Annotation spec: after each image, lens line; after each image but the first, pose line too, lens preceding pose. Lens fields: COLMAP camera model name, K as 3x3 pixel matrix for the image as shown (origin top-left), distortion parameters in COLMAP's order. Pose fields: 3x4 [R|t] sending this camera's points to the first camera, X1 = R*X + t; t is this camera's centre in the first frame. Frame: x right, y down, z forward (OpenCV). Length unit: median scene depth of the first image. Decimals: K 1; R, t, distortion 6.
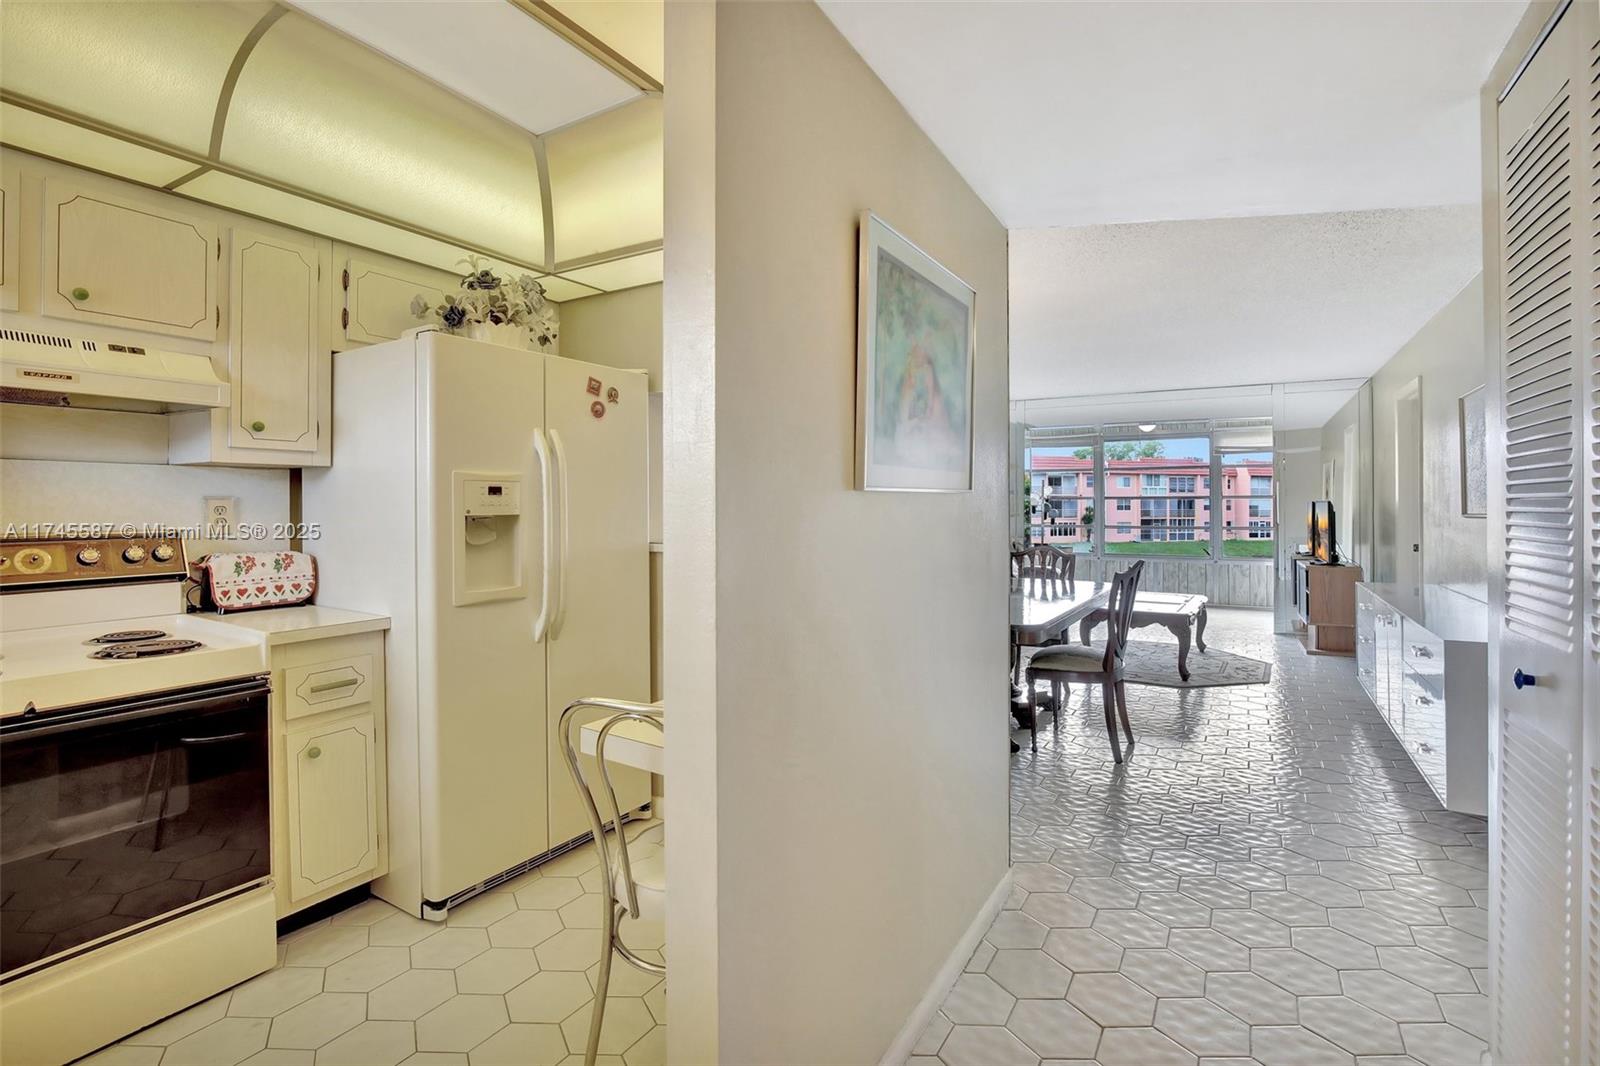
lens RADIAL K [[754.1, 0, 821.2], [0, 754.1, 505.0], [0, 0, 1]] dist [-0.019380, 0.000237]
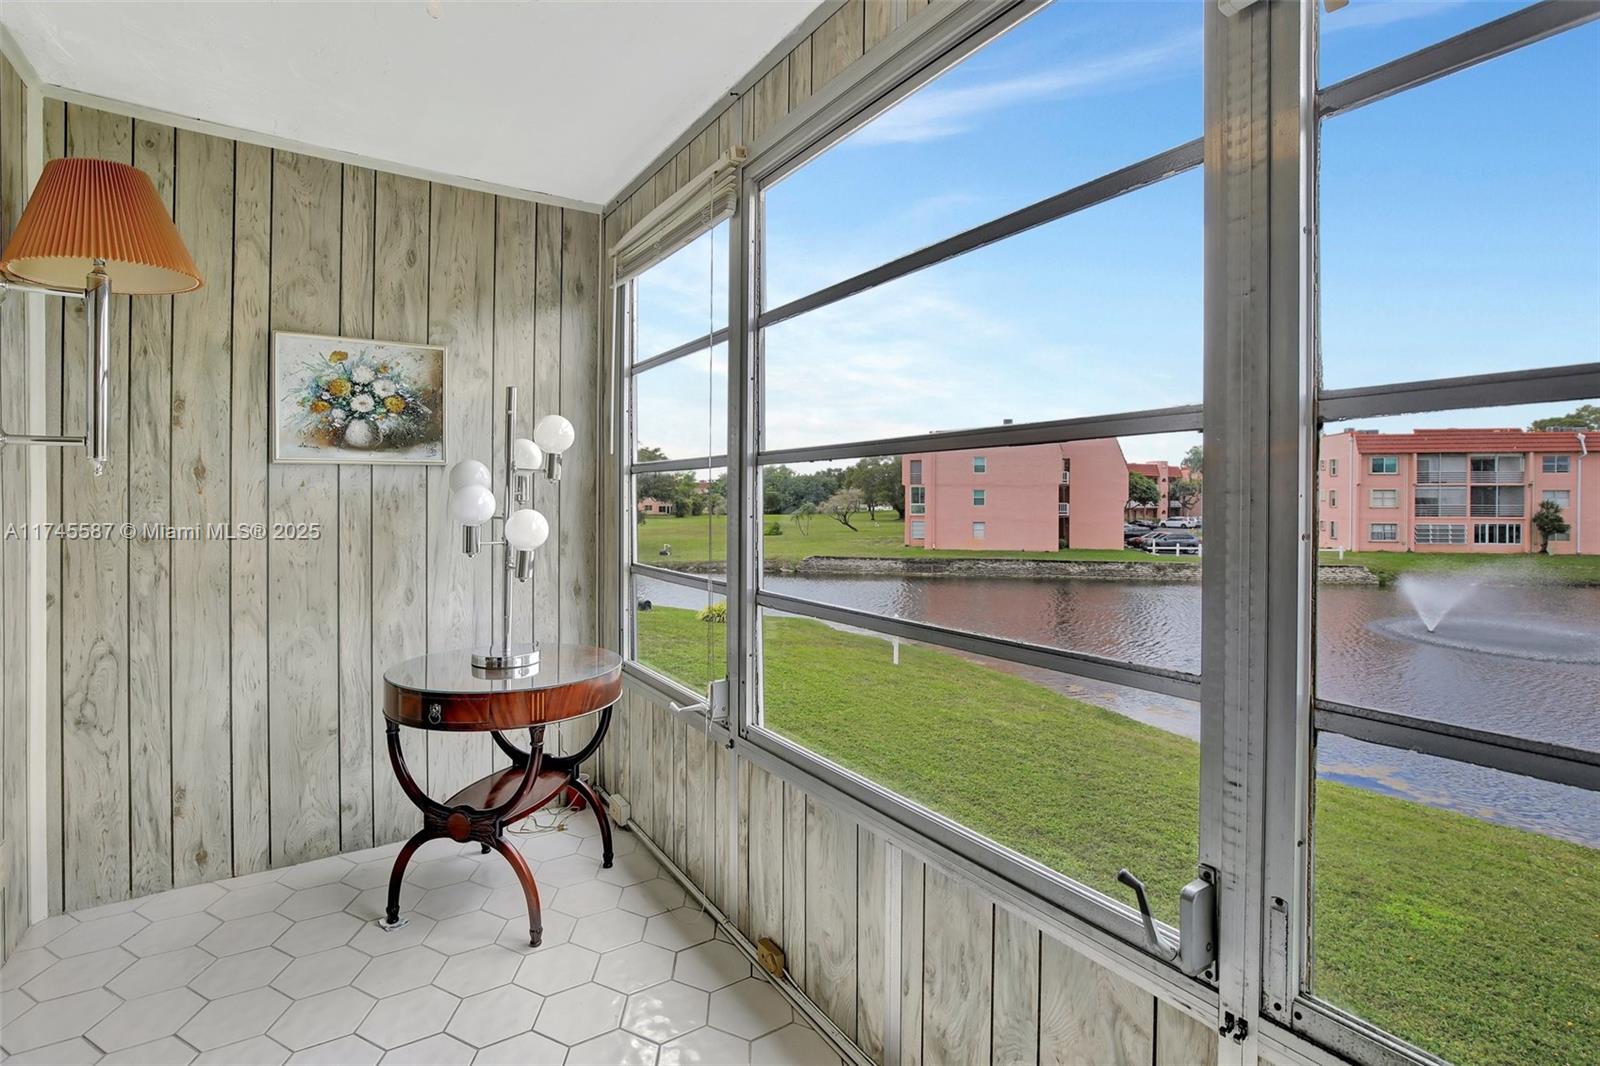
lens RADIAL K [[751.8, 0, 803.8], [0, 751.8, 487.7], [0, 0, 1]] dist [-0.028188, 0.006542]
pose [[0.890478, -0.003721, -0.455011, 0.286148], [-0.002269, 0.999918, -0.012619, 0.000781], [0.455020, 0.012269, 0.890397, 0.484663]]
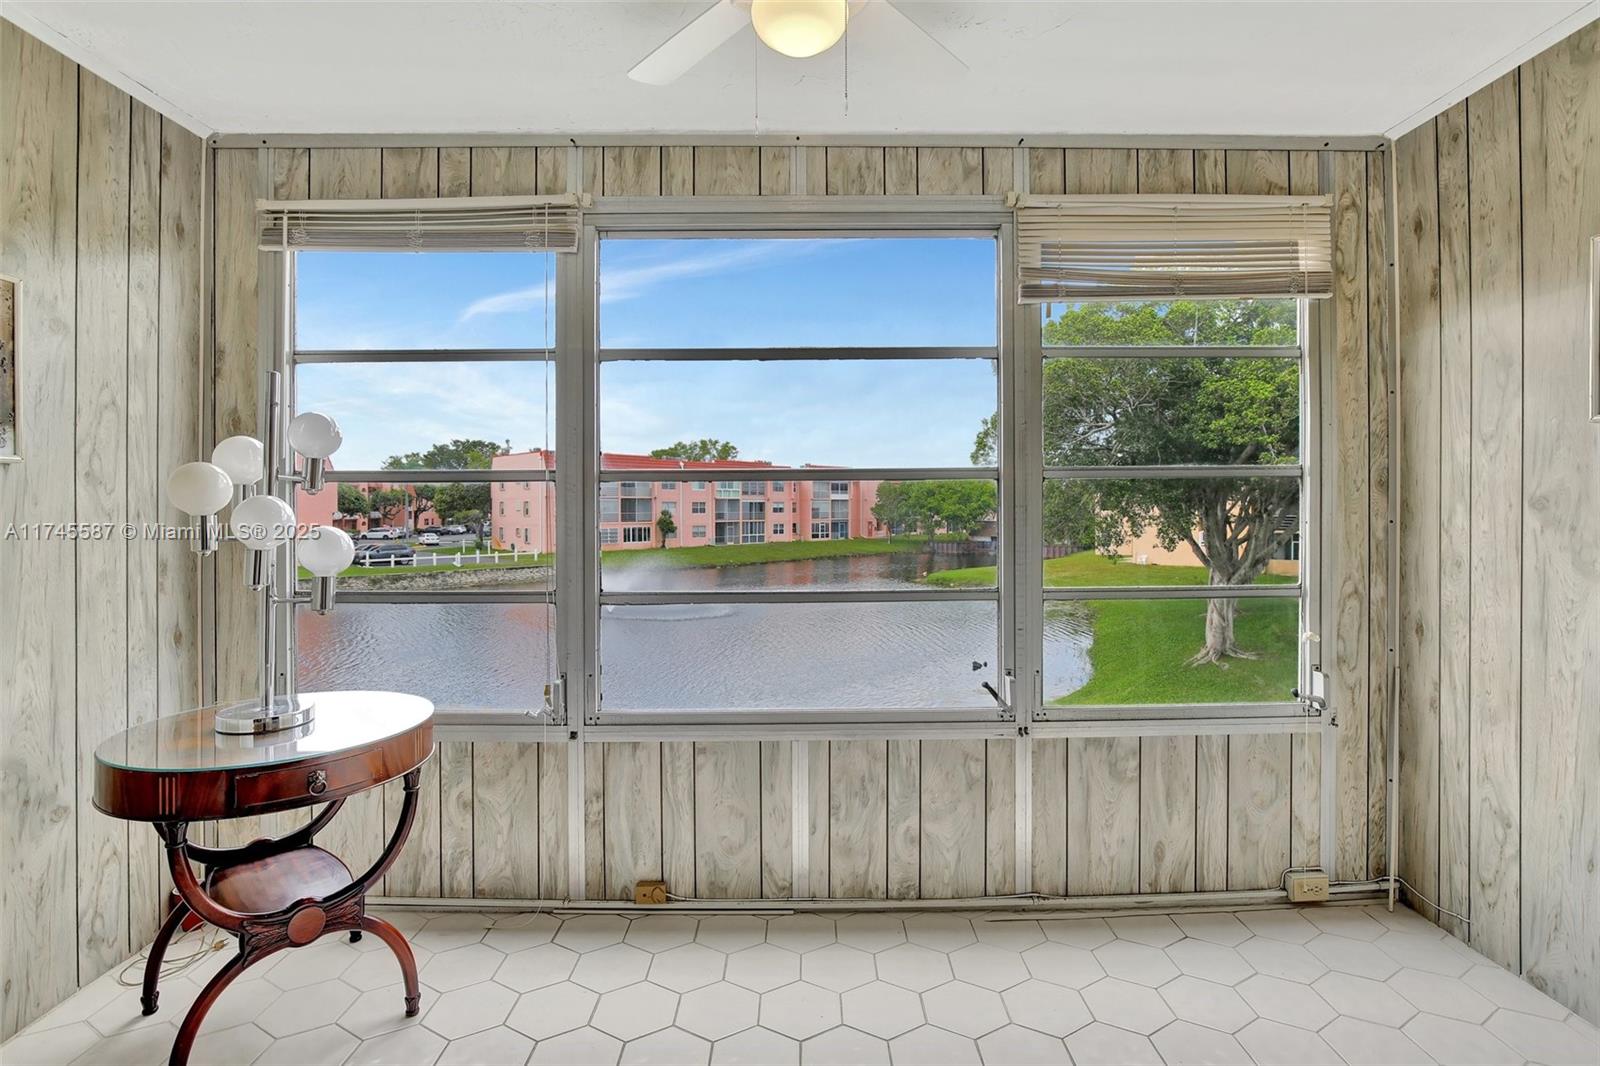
lens RADIAL K [[751.8, 0, 803.8], [0, 751.8, 487.7], [0, 0, 1]] dist [-0.028188, 0.006542]
pose [[0.867635, 0.010629, 0.497087, 0.186017], [0.002880, 0.999647, -0.026402, 0.000445], [-0.497192, 0.024339, 0.867299, 0.450500]]
